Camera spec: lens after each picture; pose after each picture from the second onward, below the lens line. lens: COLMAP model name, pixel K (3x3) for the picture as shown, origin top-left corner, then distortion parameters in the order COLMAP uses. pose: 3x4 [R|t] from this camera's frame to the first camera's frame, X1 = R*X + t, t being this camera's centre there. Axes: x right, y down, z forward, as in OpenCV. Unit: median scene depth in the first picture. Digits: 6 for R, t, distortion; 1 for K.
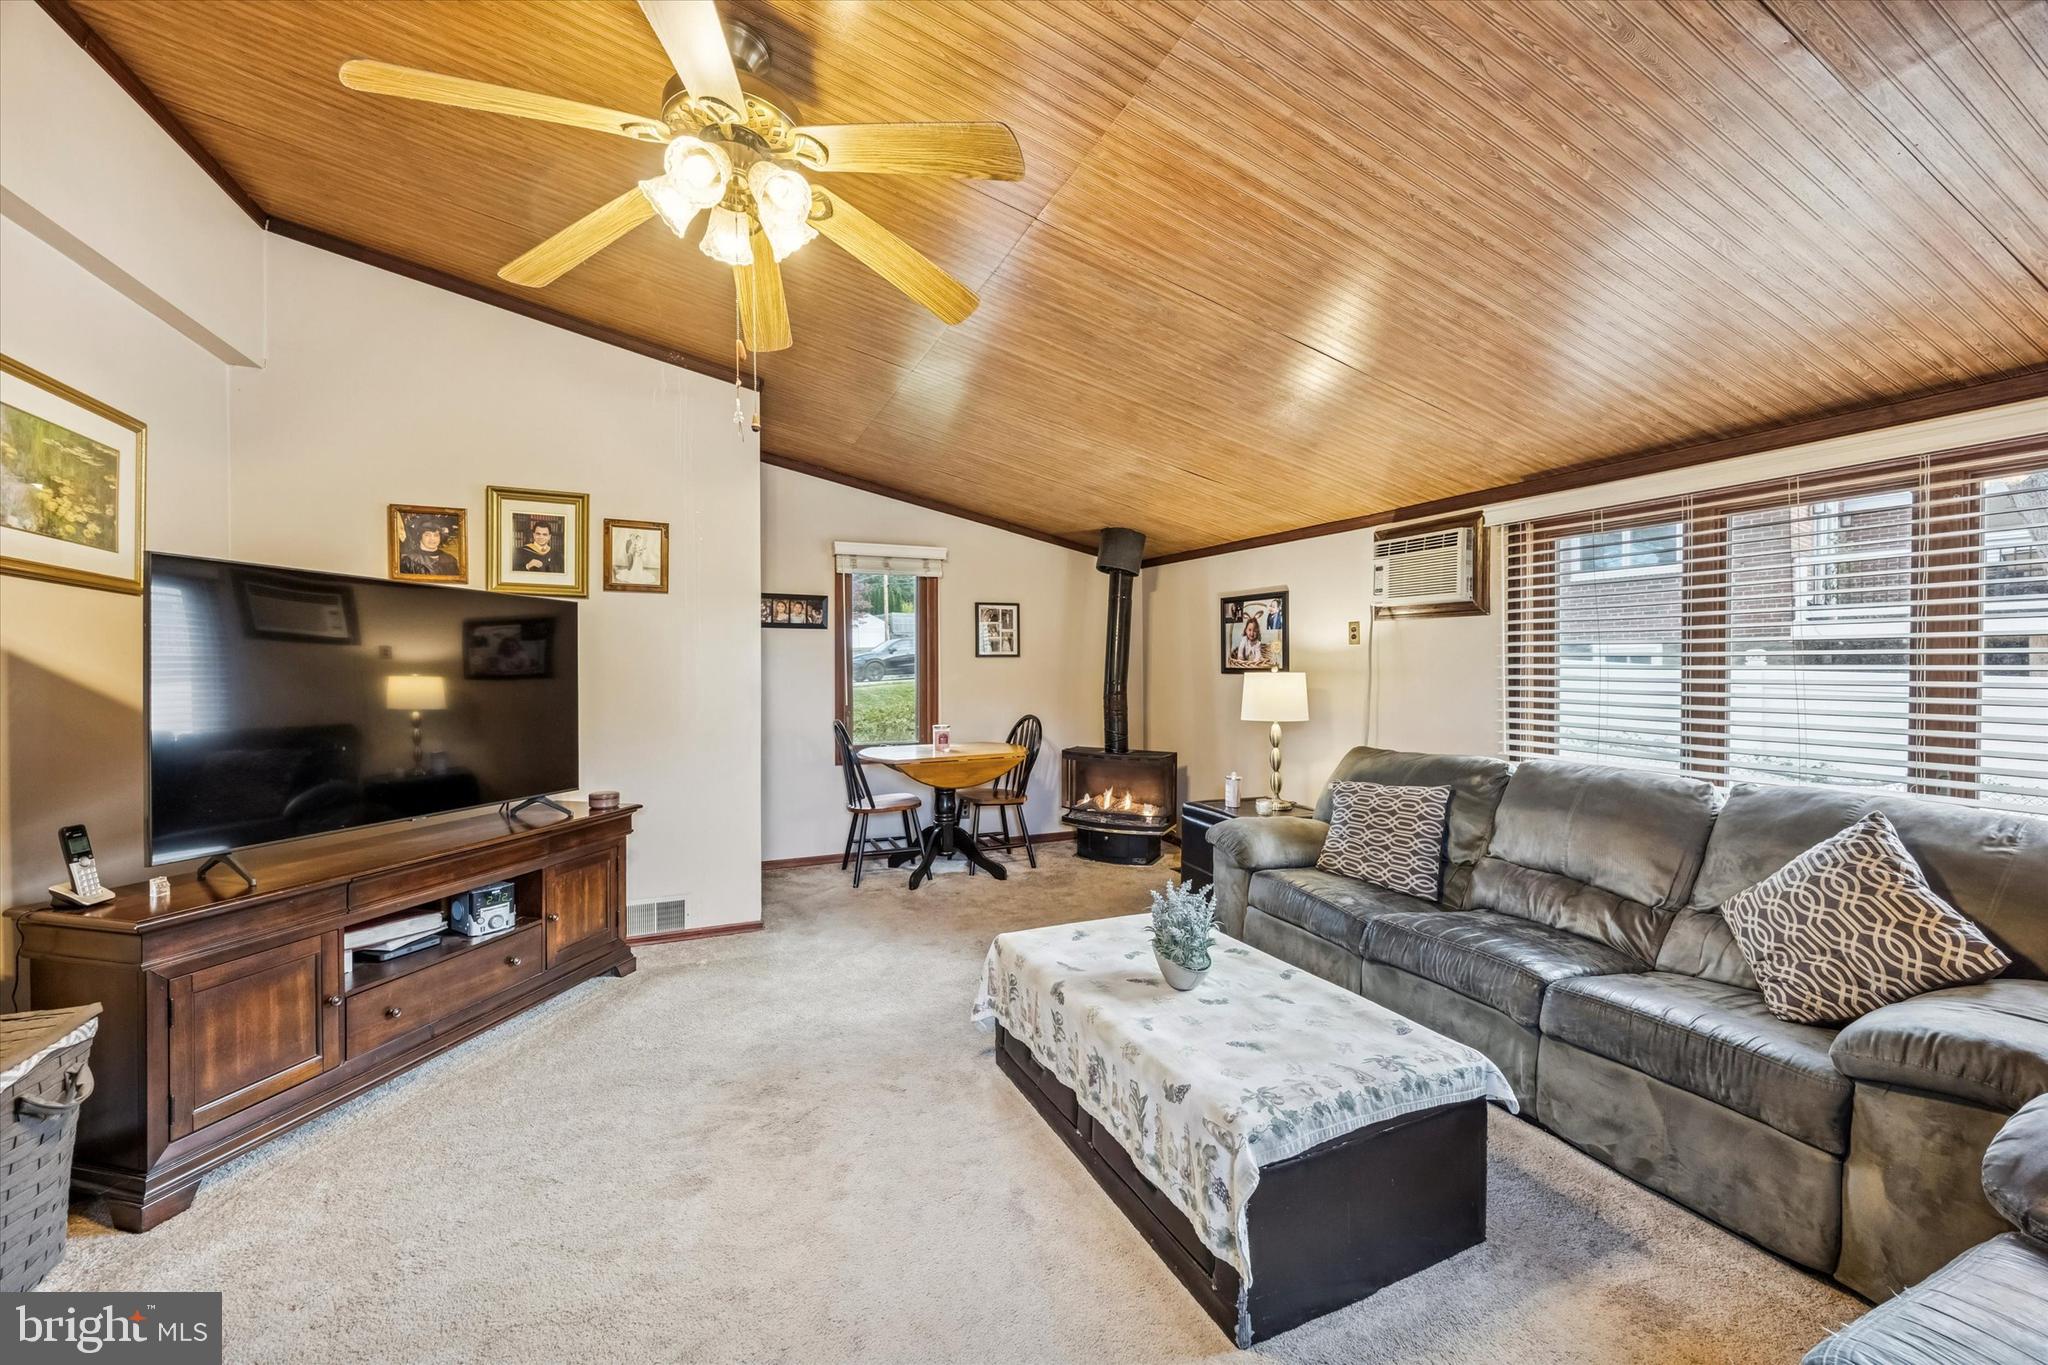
lens RADIAL K [[785.6, 0, 1014.1], [0, 785.6, 676.9], [0, 0, 1]] dist [-0.000024, -0.000176]
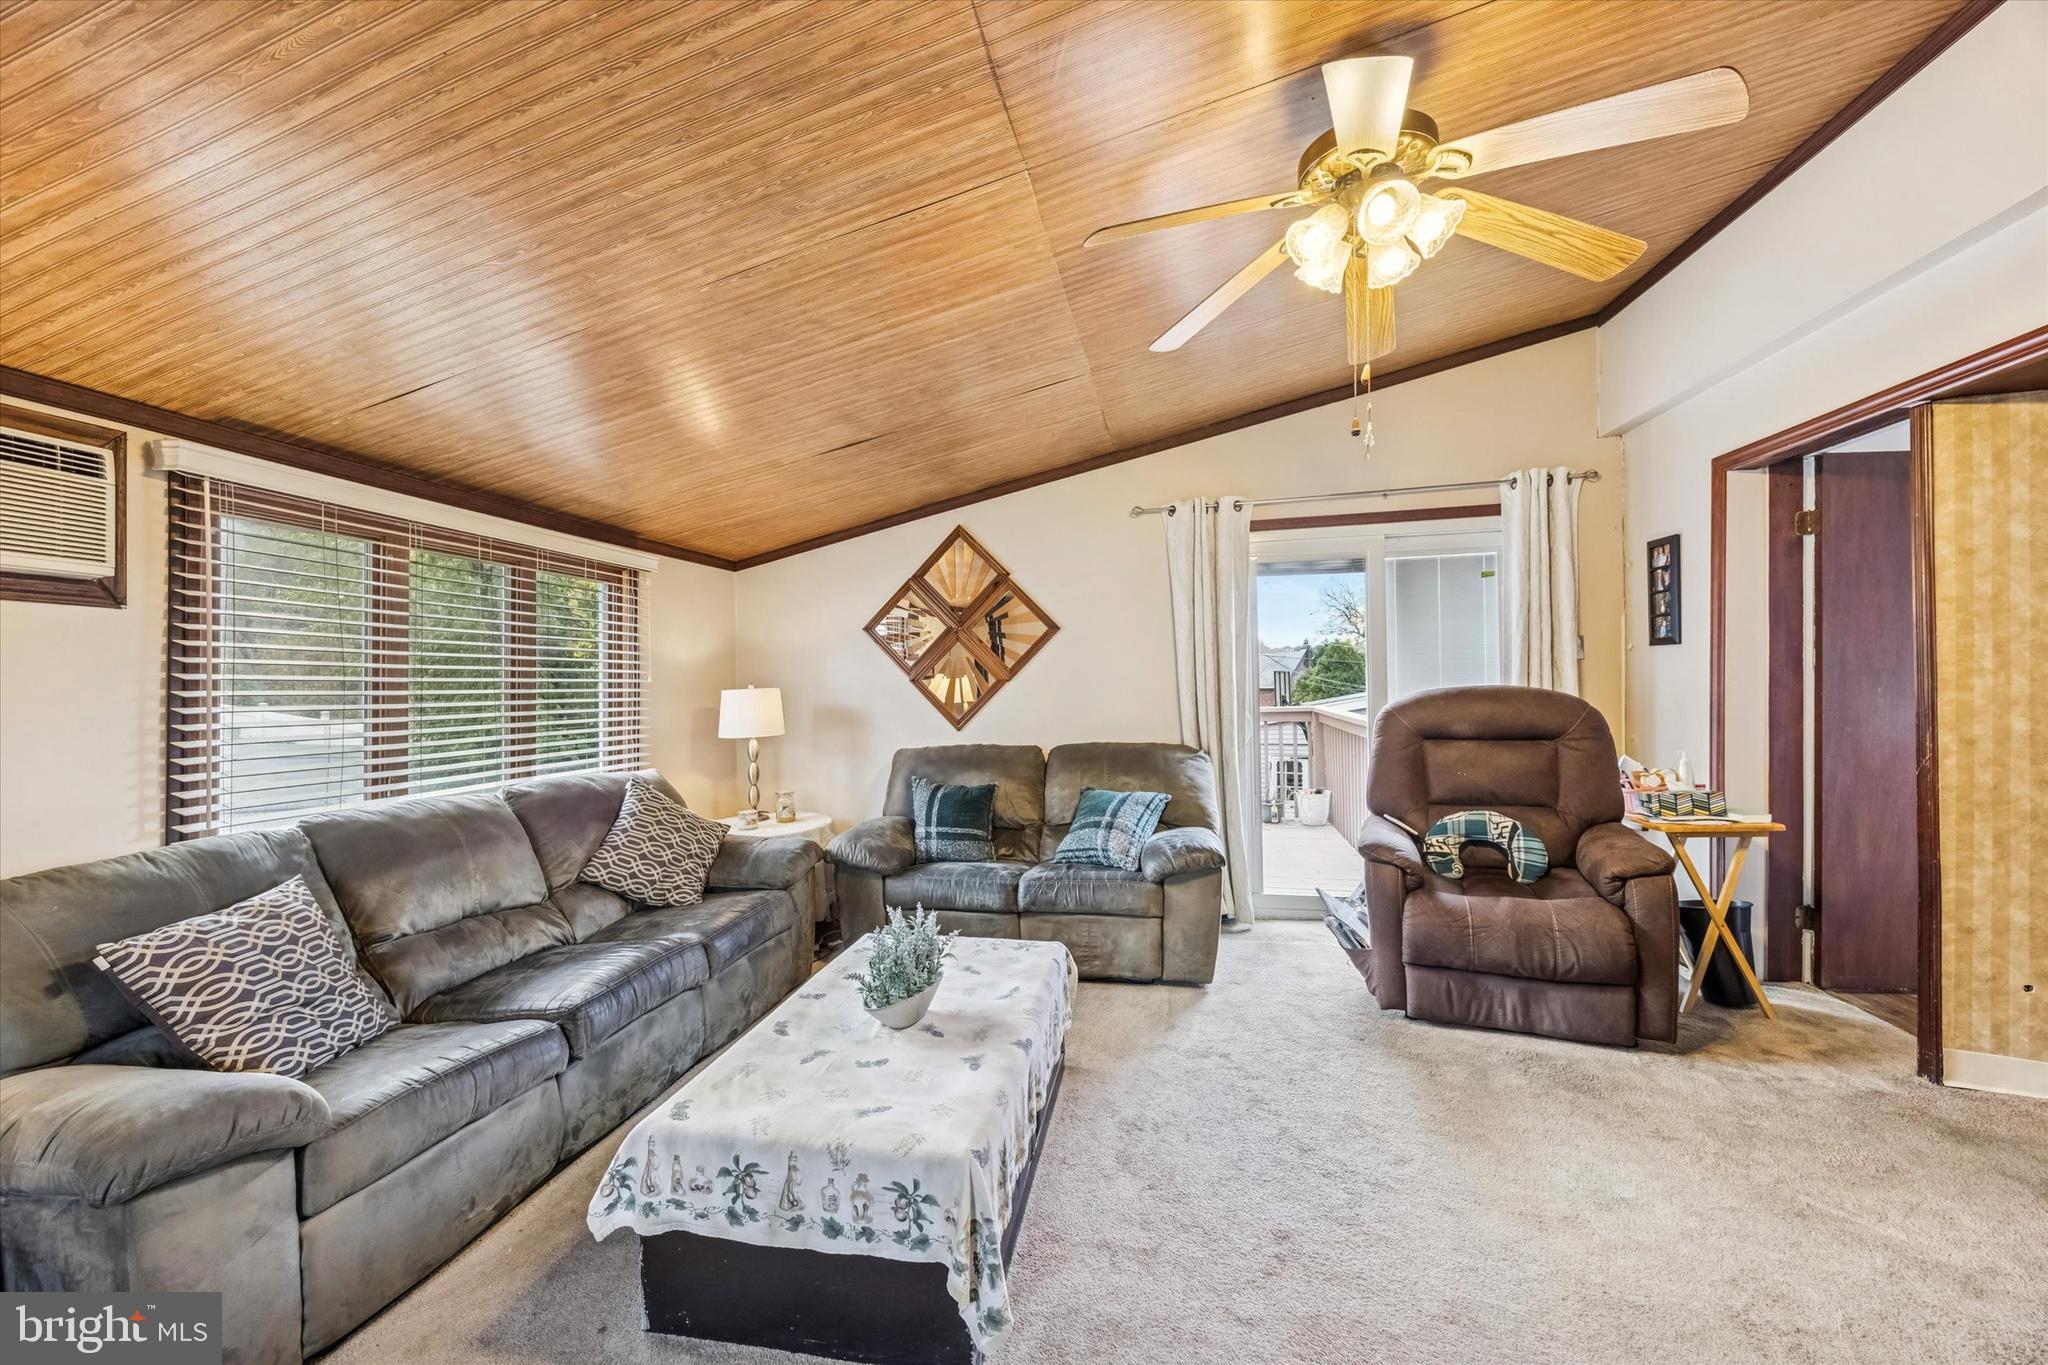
lens RADIAL K [[785.6, 0, 1021.1], [0, 785.6, 685.8], [0, 0, 1]] dist [-0.000024, -0.000176]
pose [[-0.822616, 0.004784, 0.568577, -0.261673], [0.015863, 0.999768, 0.014538, -0.016825], [-0.568376, 0.020978, -0.822501, 0.990921]]
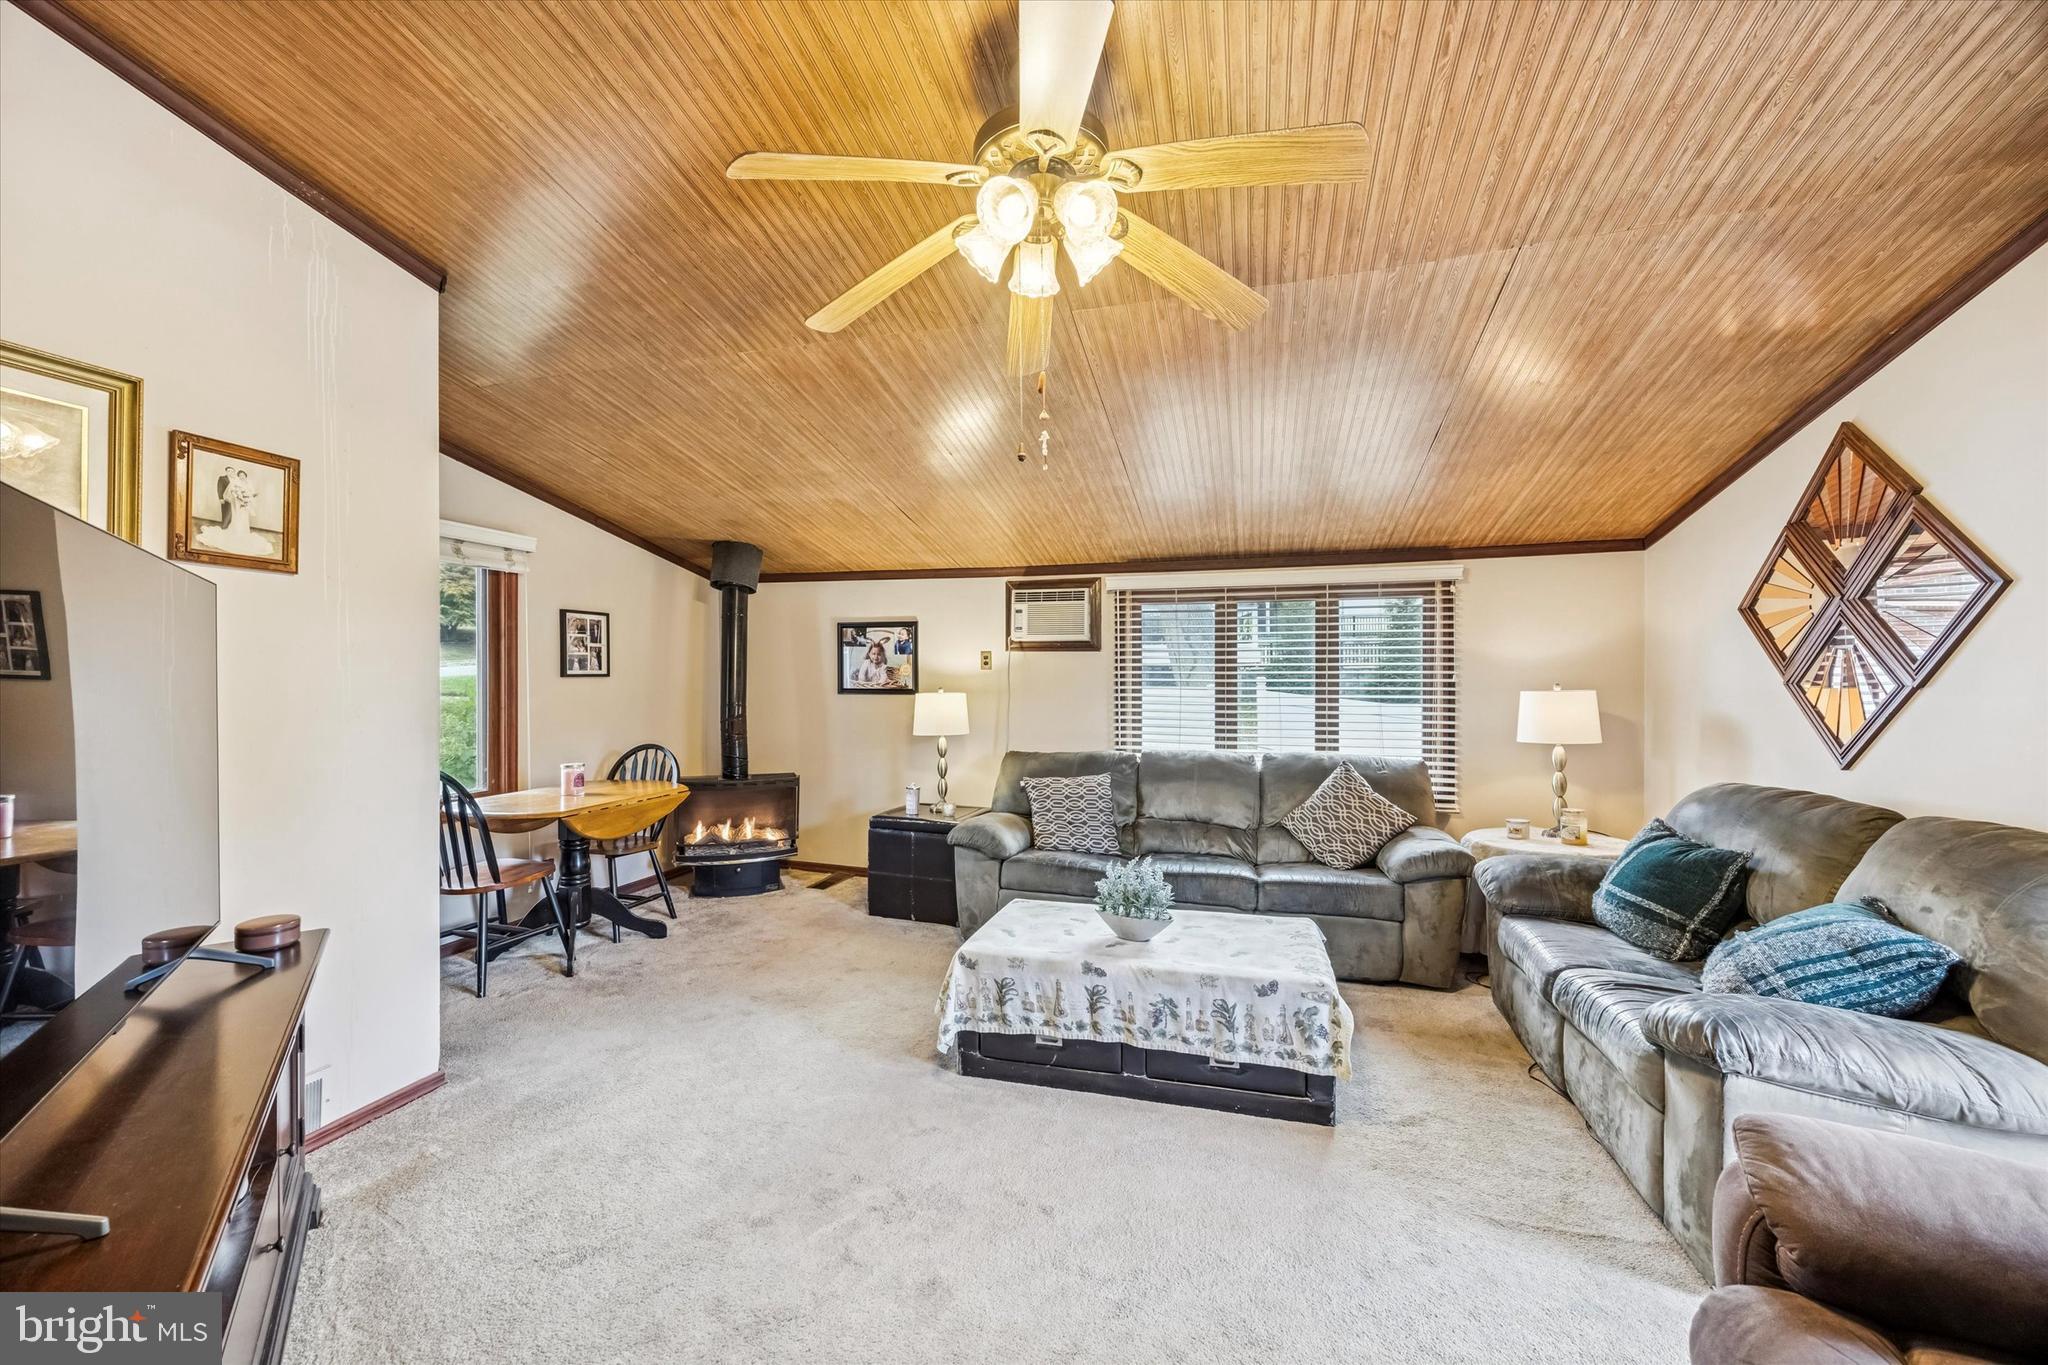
lens RADIAL K [[785.6, 0, 1020.2], [0, 785.6, 679.0], [0, 0, 1]] dist [-0.000024, -0.000176]
pose [[0.638938, 0.001123, 0.769257, -0.525525], [0.010558, 0.999892, -0.010229, -0.014362], [-0.769185, 0.014657, 0.638857, 0.181532]]
